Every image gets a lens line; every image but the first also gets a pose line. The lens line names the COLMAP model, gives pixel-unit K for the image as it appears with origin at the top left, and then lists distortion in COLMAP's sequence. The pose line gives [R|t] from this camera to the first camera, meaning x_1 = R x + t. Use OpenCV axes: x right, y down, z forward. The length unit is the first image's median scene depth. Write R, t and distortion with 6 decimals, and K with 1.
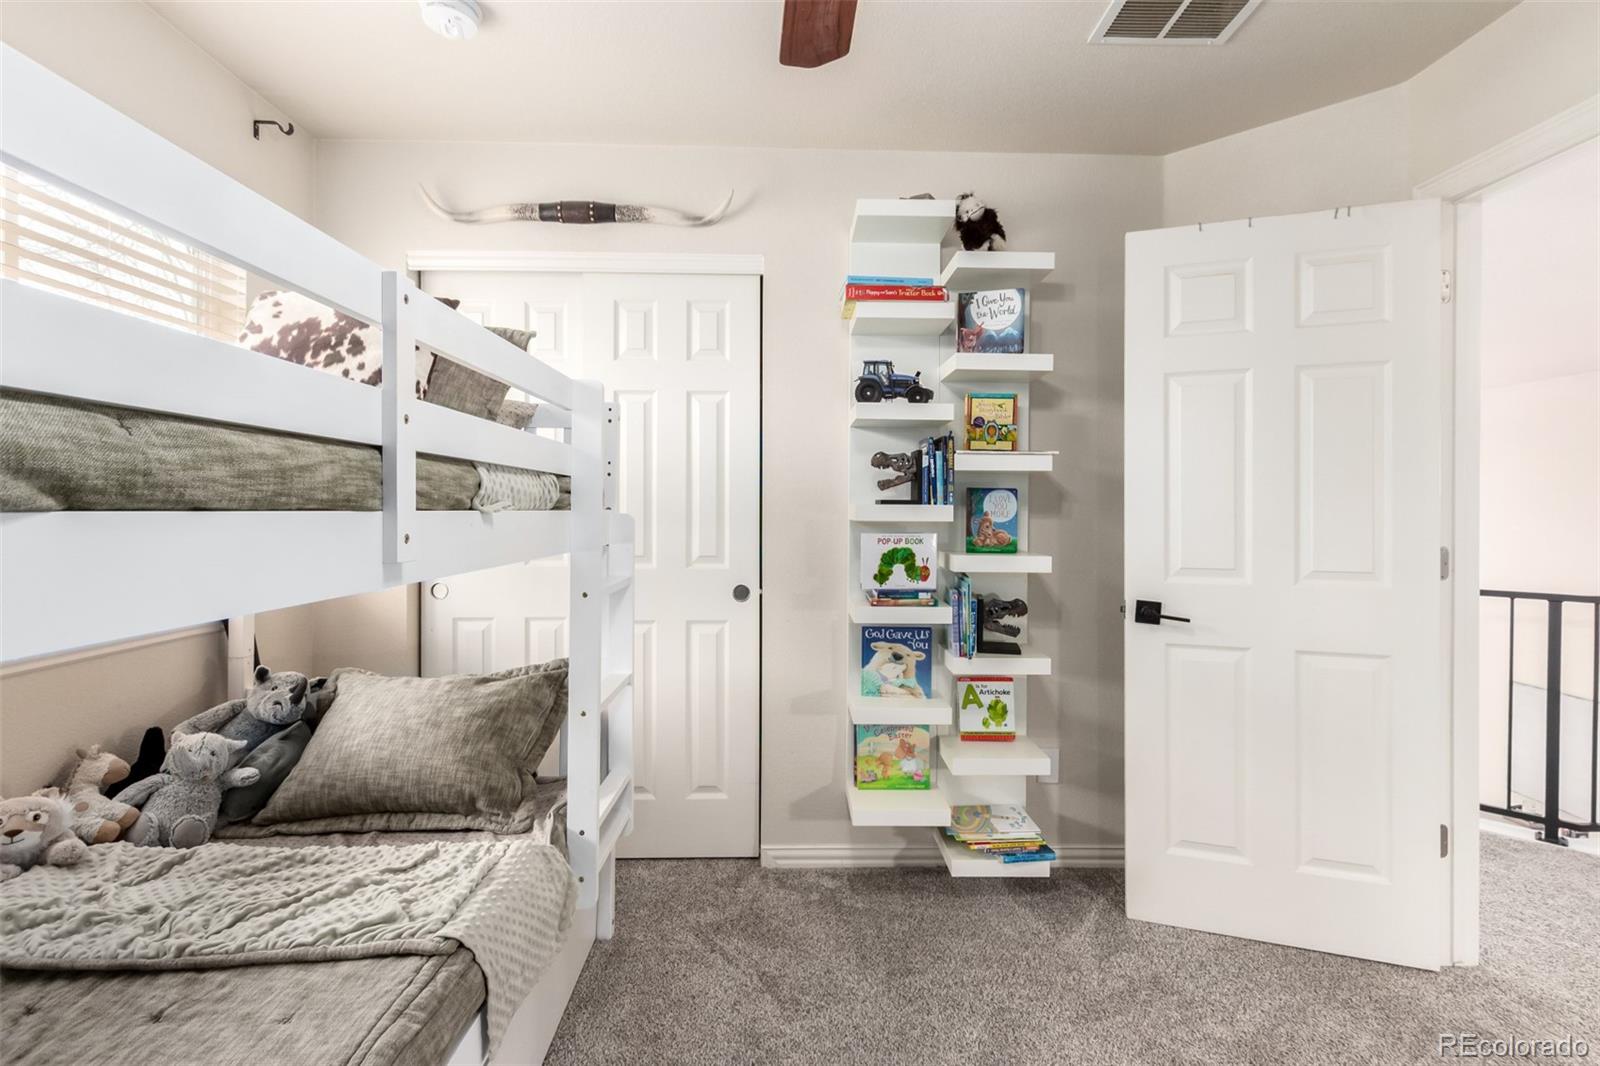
lens RADIAL K [[734.5, 0, 801.3], [0, 734.5, 522.4], [0, 0, 1]] dist [-0.000098, -0.000004]
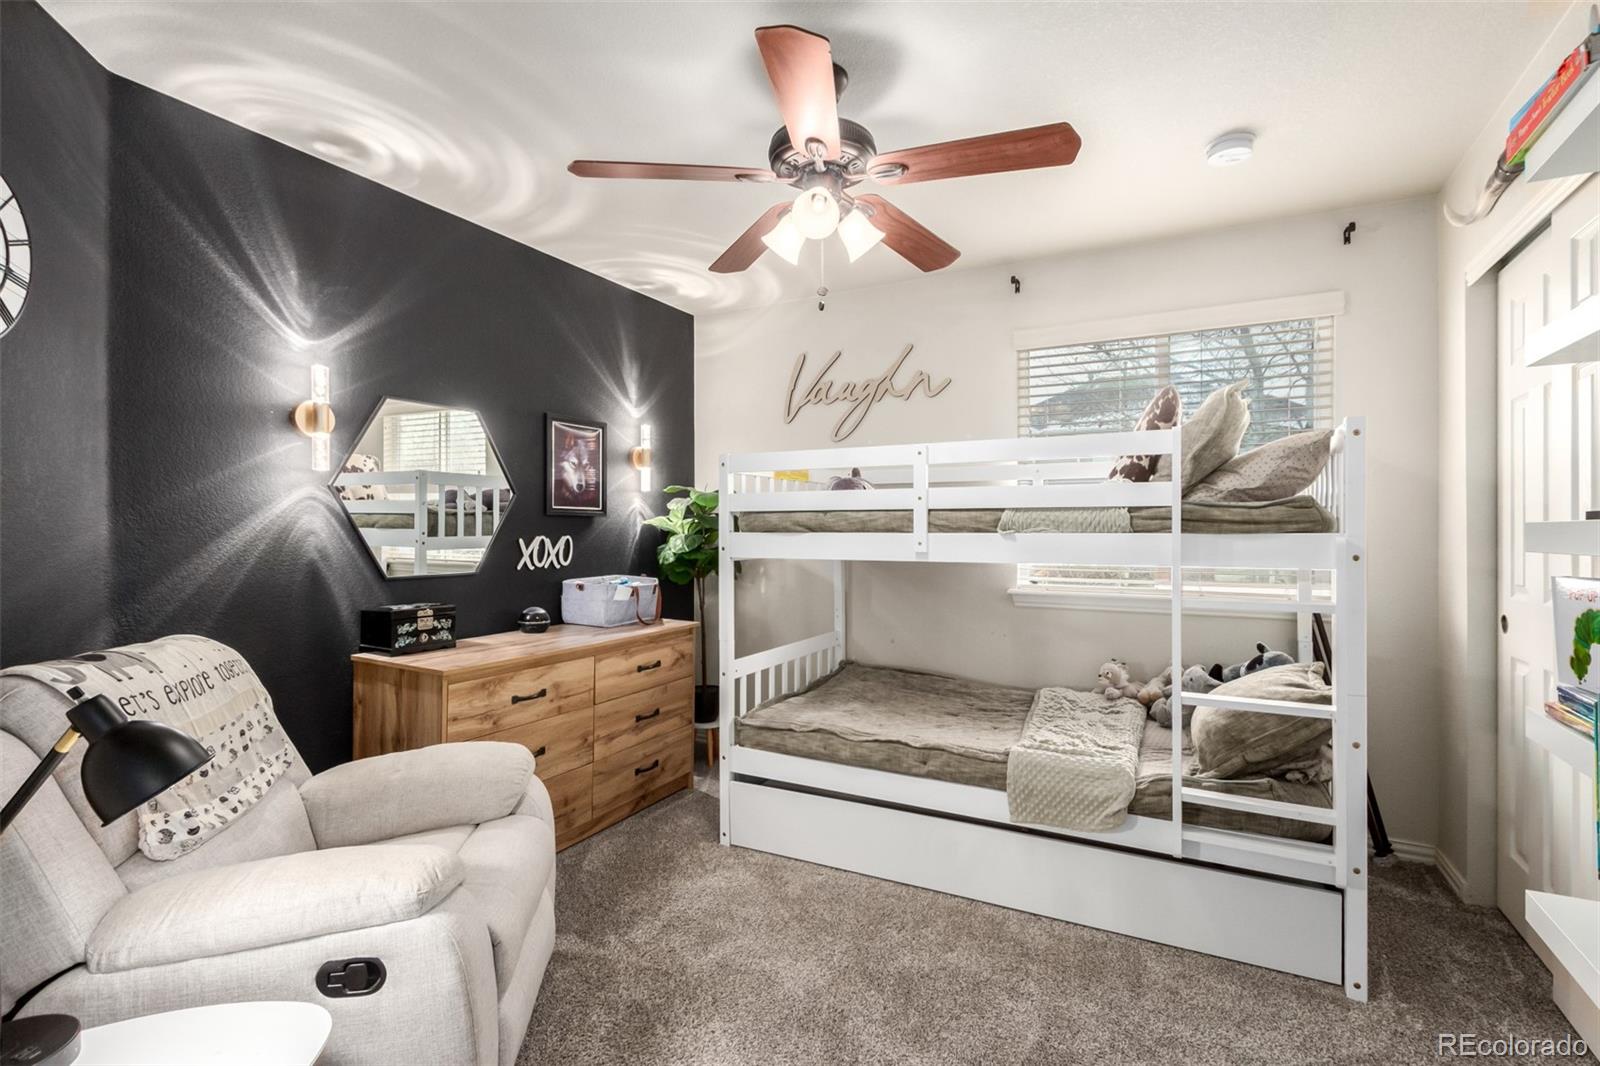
lens RADIAL K [[734.5, 0, 801.0], [0, 734.5, 530.2], [0, 0, 1]] dist [-0.000098, -0.000004]
pose [[-0.490724, -0.002337, -0.871312, 2.575466], [-0.014742, 0.999876, 0.005621, -0.041087], [0.871190, 0.015604, -0.490697, 2.481090]]
